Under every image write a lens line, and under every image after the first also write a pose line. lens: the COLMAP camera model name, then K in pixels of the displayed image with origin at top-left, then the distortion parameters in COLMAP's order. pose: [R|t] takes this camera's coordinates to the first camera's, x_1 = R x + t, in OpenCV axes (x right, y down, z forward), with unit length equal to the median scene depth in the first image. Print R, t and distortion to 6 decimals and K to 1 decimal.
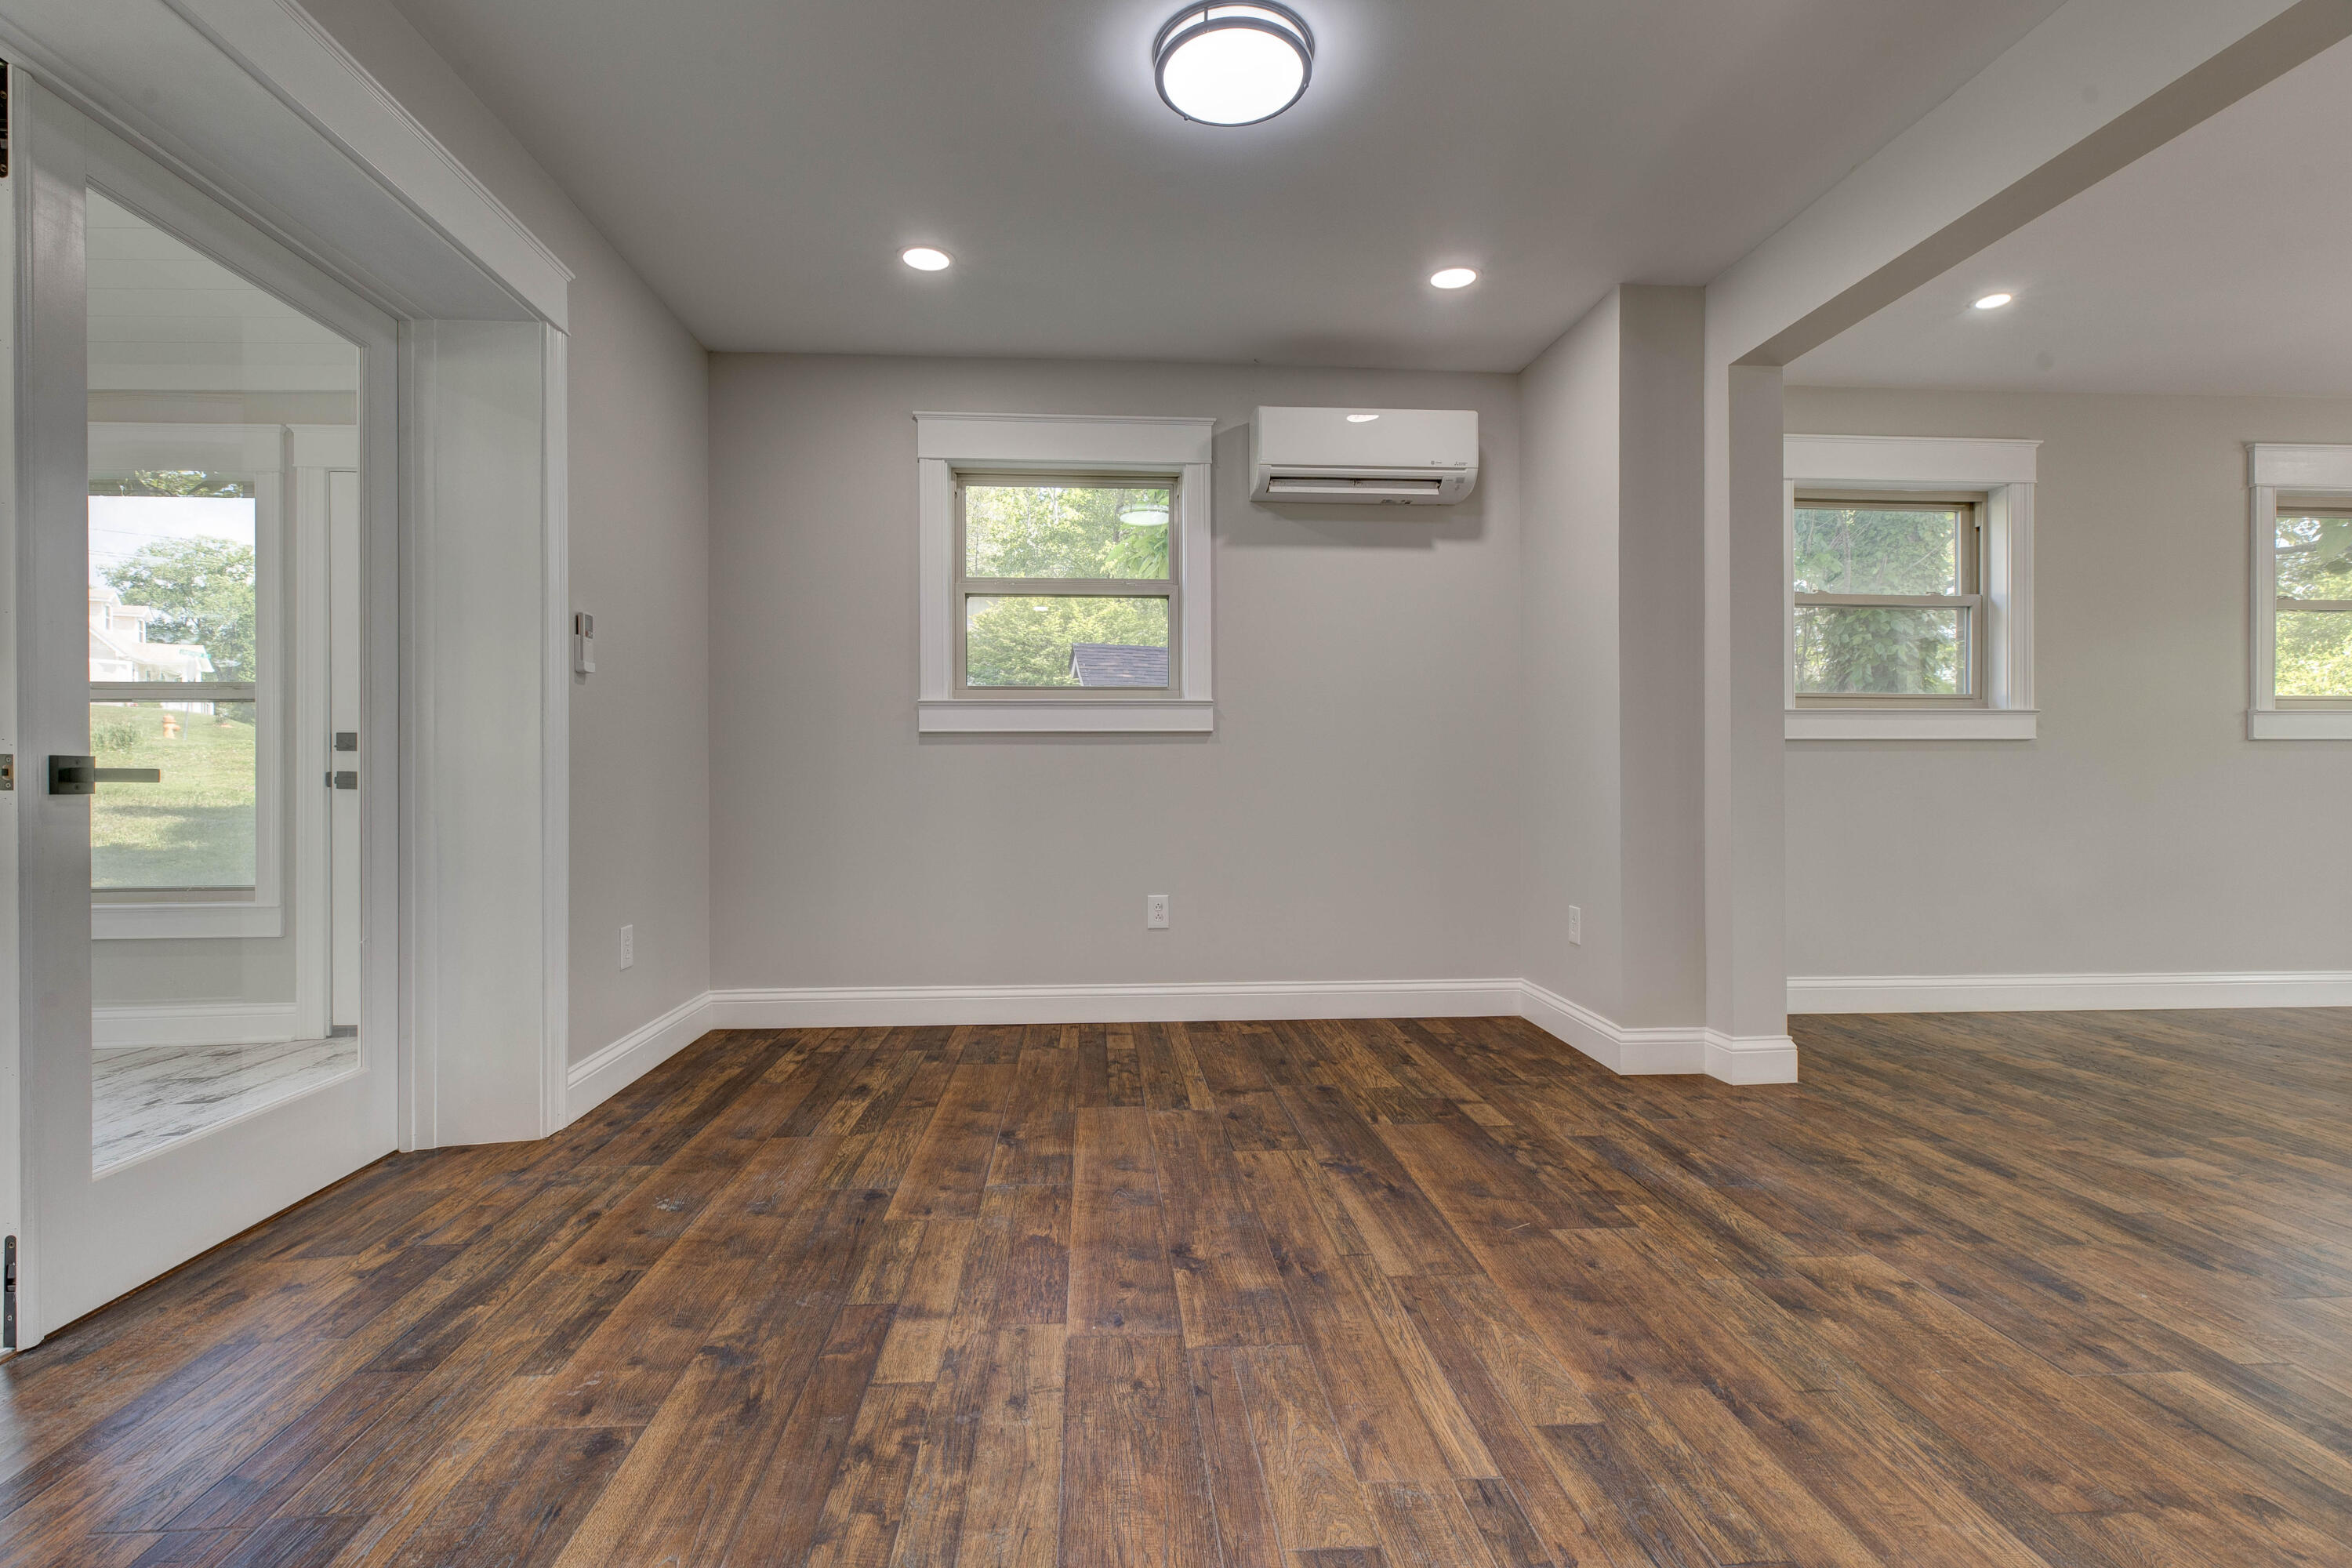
lens RADIAL K [[1081.2, 0, 1158.1], [0, 1081.2, 775.5], [0, 0, 1]] dist [0.006715, -0.001276]
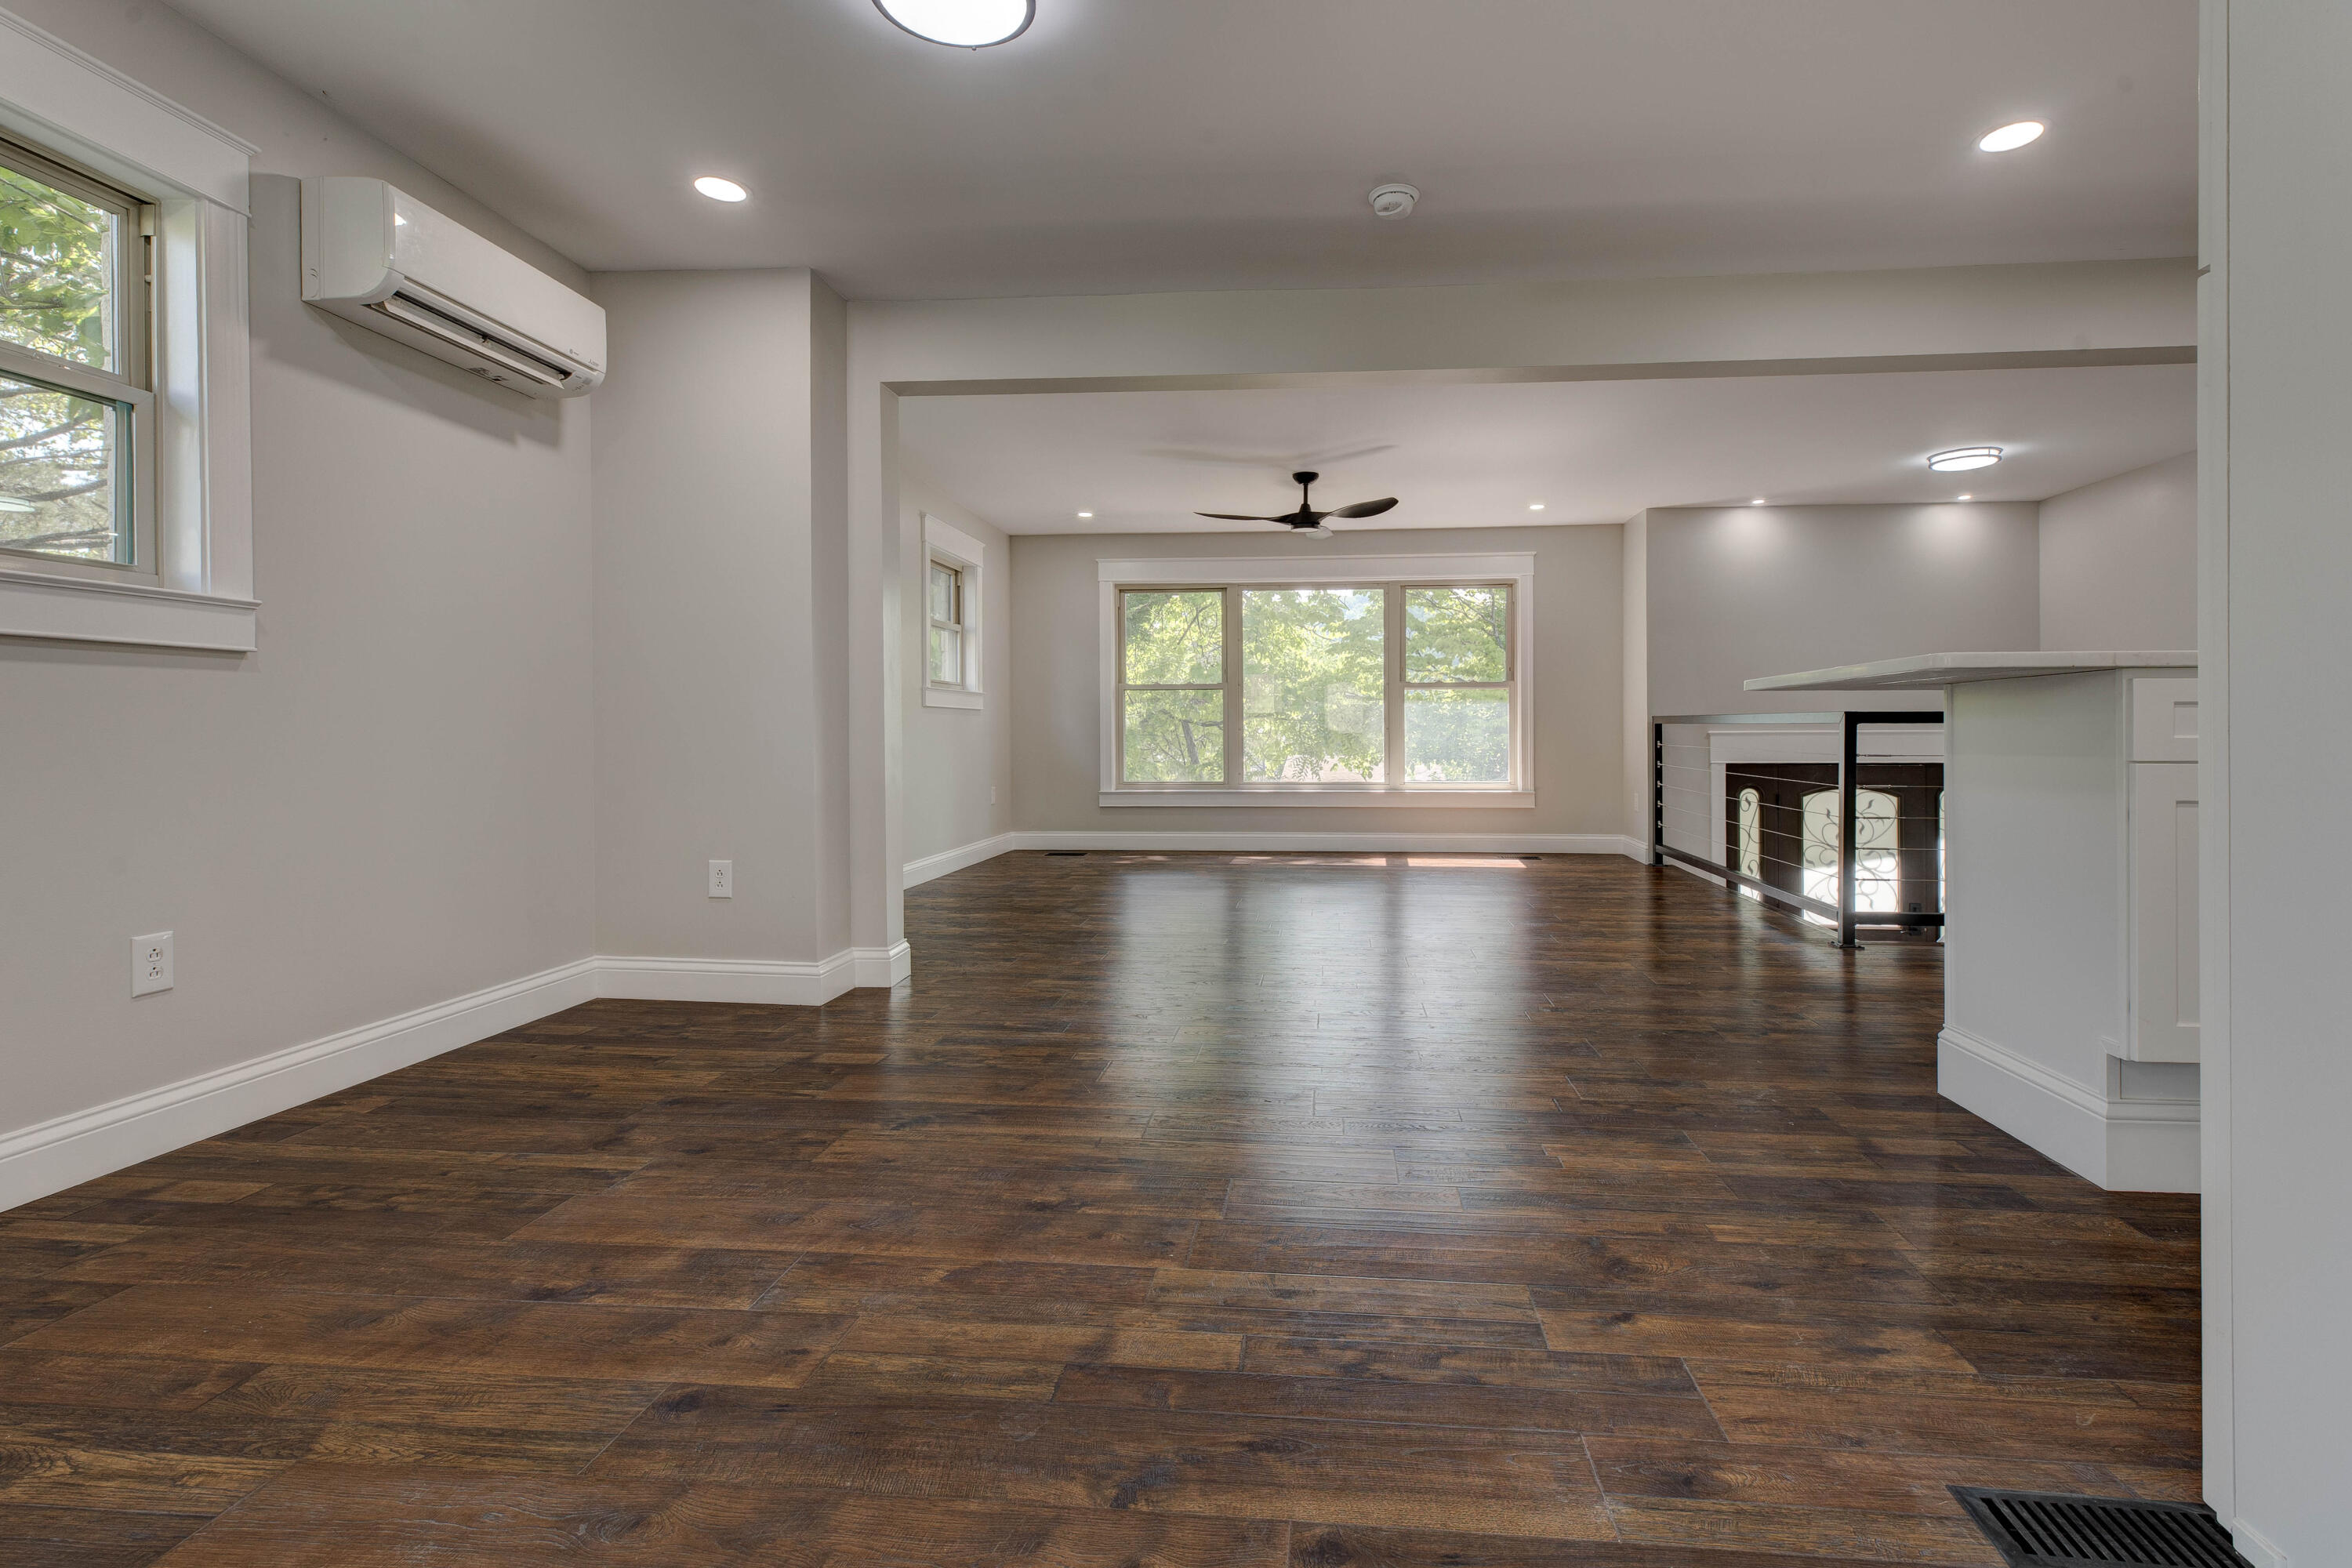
lens RADIAL K [[1081.2, 0, 1261.2], [0, 1081.2, 738.6], [0, 0, 1]] dist [0.006715, -0.001276]
pose [[0.145977, -0.003382, 0.989282, -0.827198], [-0.004273, 0.999983, 0.004049, 0.005307], [-0.989279, -0.004818, 0.145960, 0.586730]]
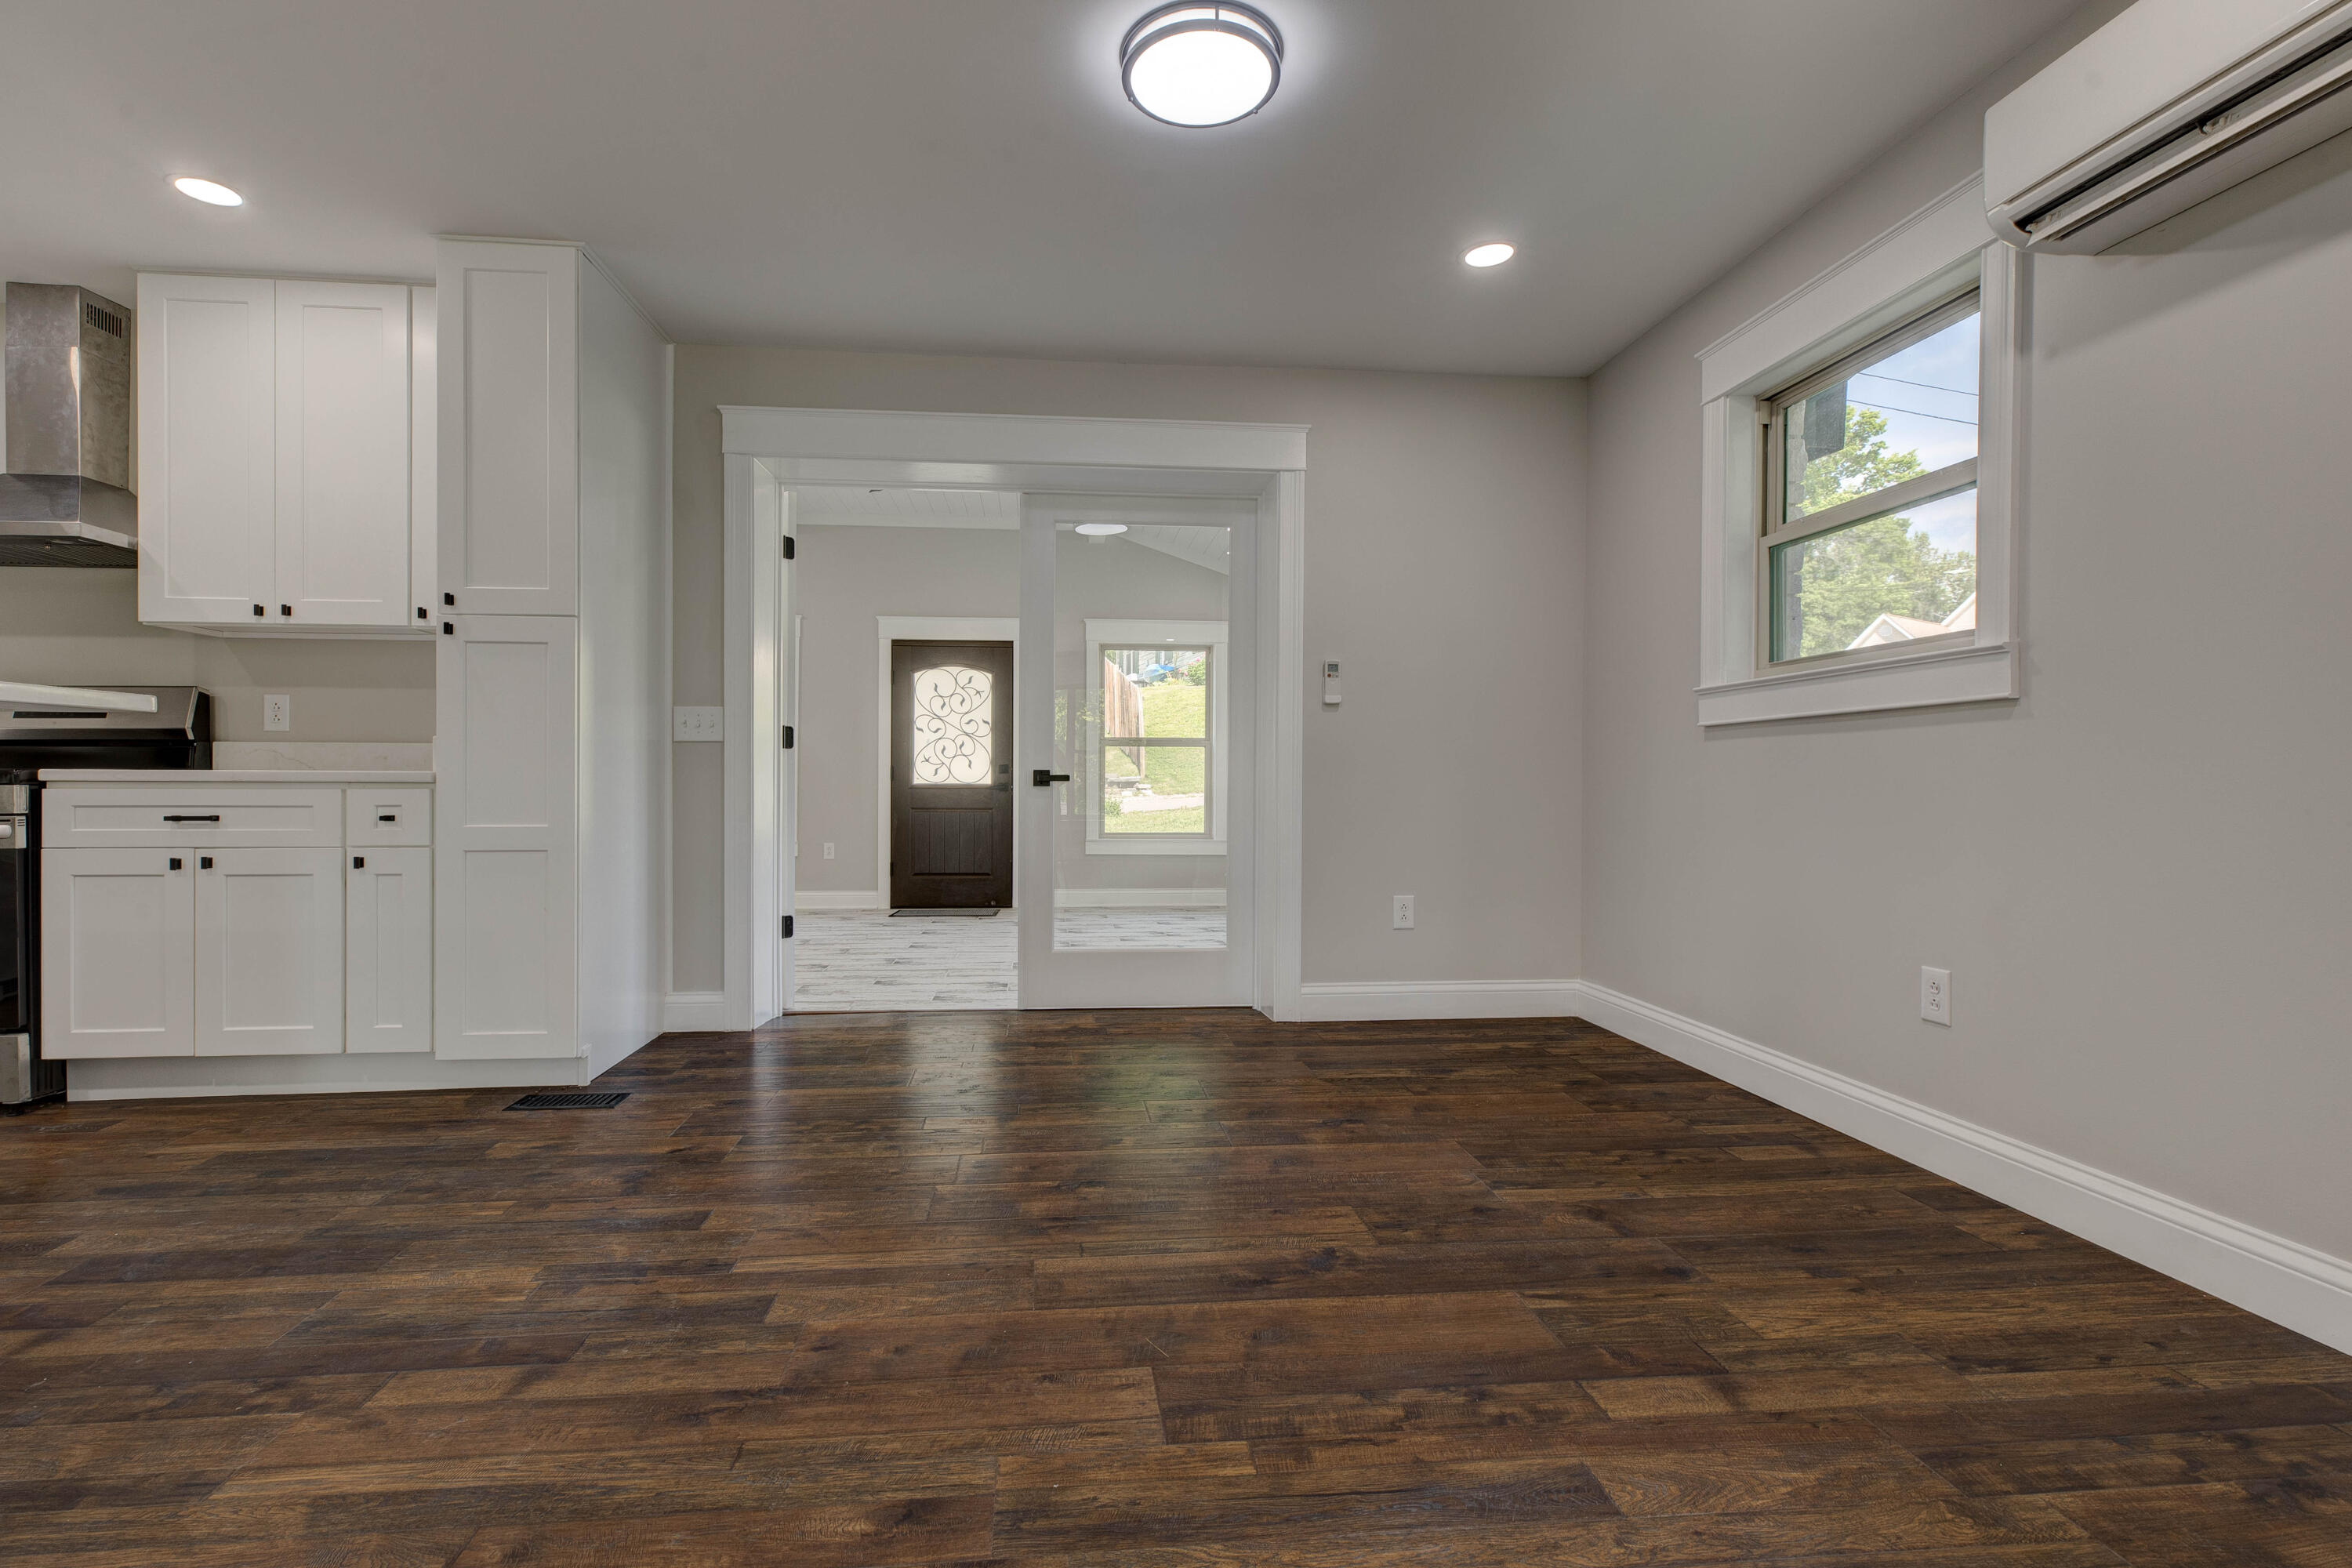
lens RADIAL K [[1081.2, 0, 1153.8], [0, 1081.2, 780.0], [0, 0, 1]] dist [0.006715, -0.001276]
pose [[0.021785, 0.000390, -0.999763, 1.060647], [0.001236, 0.999999, 0.000417, 0.002716], [0.999762, -0.001245, 0.021784, 0.927826]]
